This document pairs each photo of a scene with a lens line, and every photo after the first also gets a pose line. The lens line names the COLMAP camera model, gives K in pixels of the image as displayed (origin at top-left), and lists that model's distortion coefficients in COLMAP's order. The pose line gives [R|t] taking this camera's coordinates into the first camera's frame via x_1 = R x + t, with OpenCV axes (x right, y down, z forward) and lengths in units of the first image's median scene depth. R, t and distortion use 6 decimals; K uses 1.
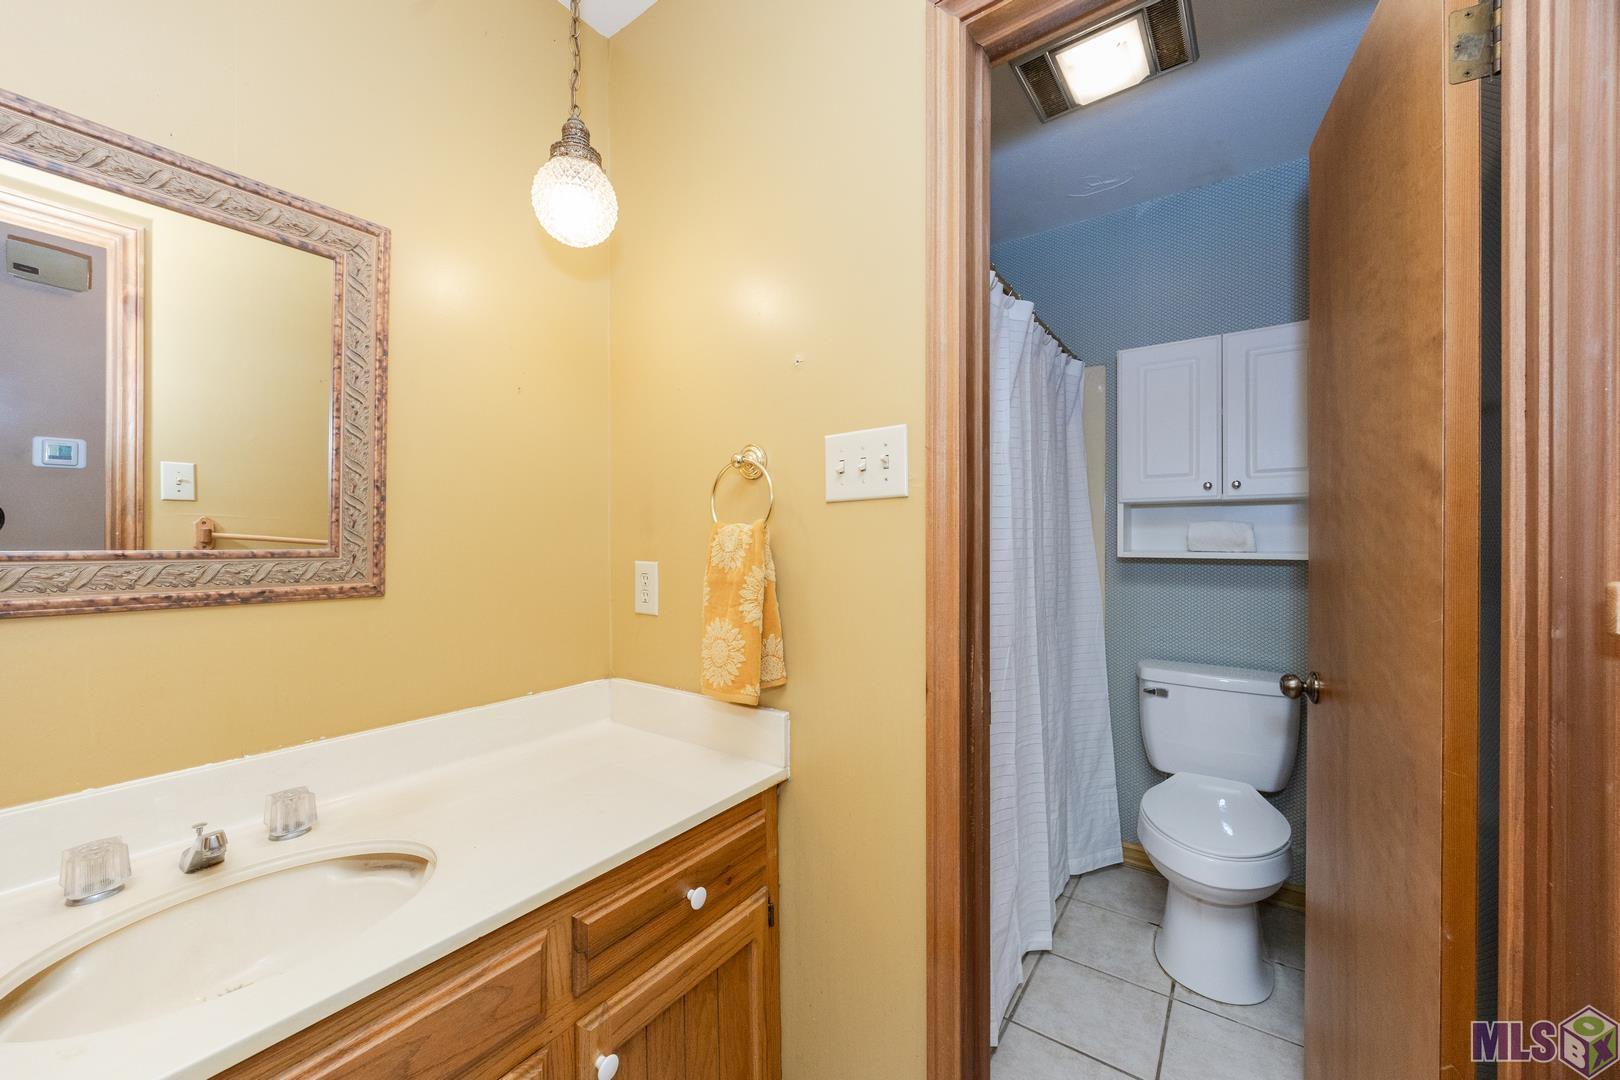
lens RADIAL K [[626.2, 0, 810.0], [0, 626.2, 540.0], [0, 0, 1]] dist [-0.006179, 0.000104]
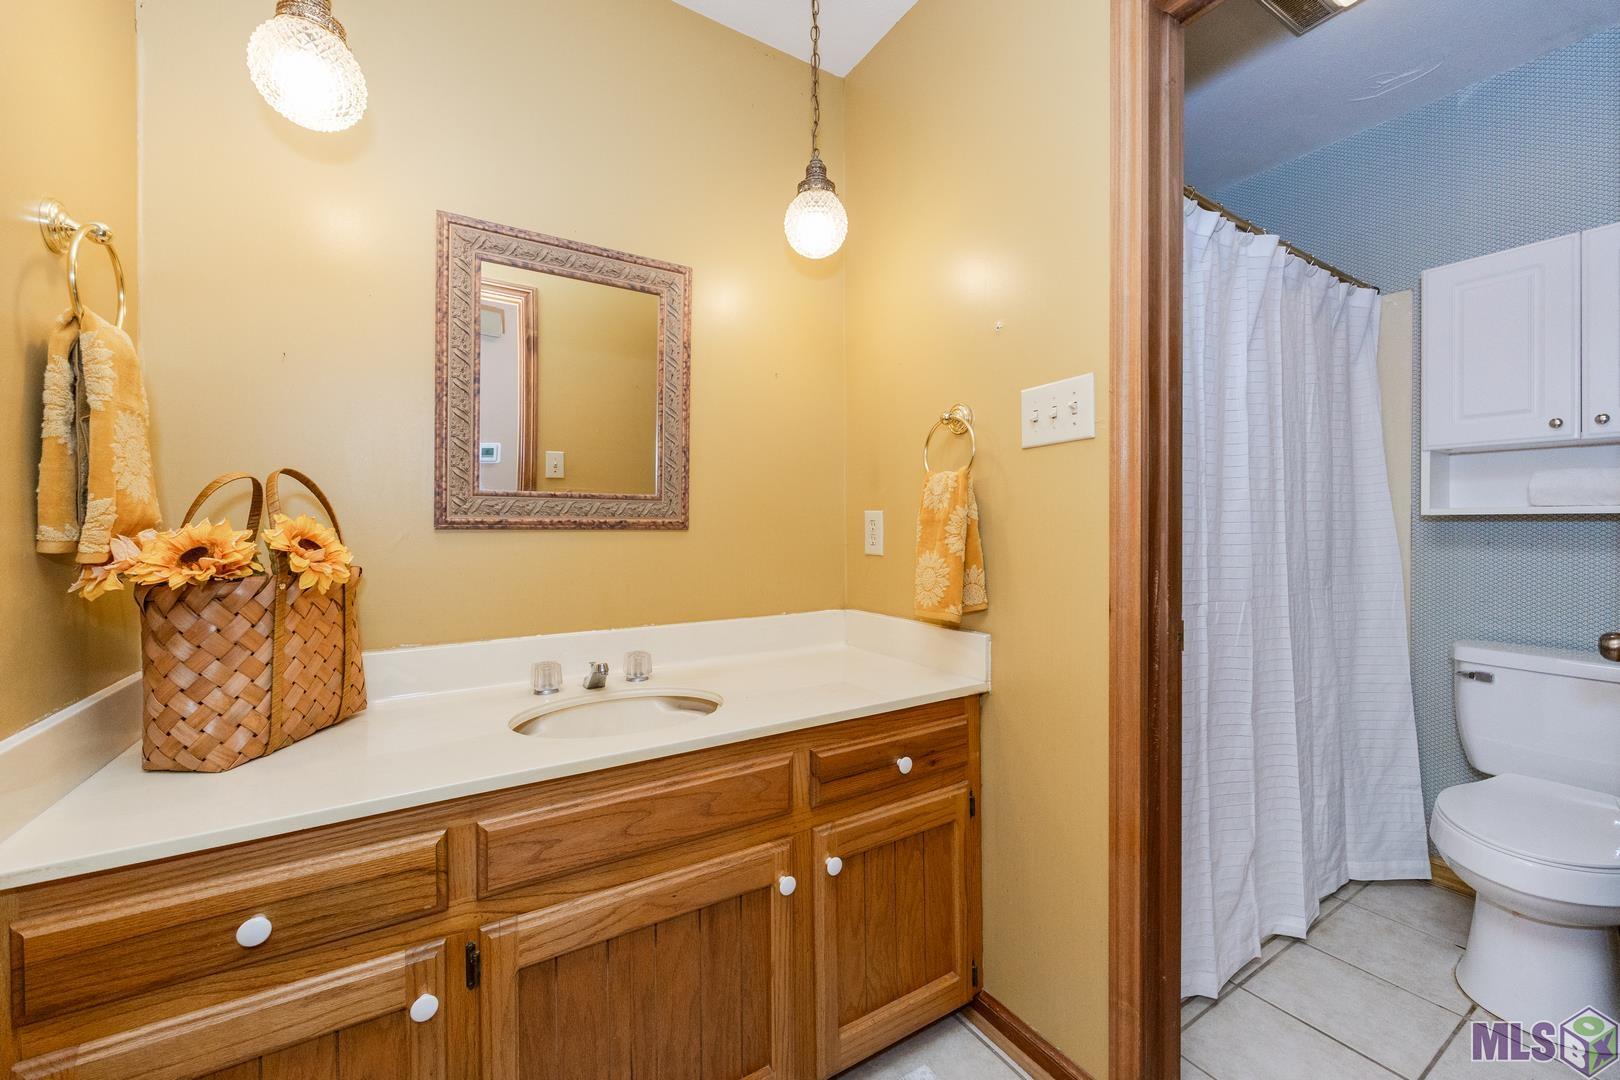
lens RADIAL K [[636.3, 0, 800.4], [0, 636.3, 514.9], [0, 0, 1]] dist [-0.007808, 0.000007]
pose [[0.921266, -0.004446, -0.388907, 0.103488], [-0.000046, 0.999933, -0.011540, 0.073173], [0.388933, 0.010649, 0.921205, -0.214776]]
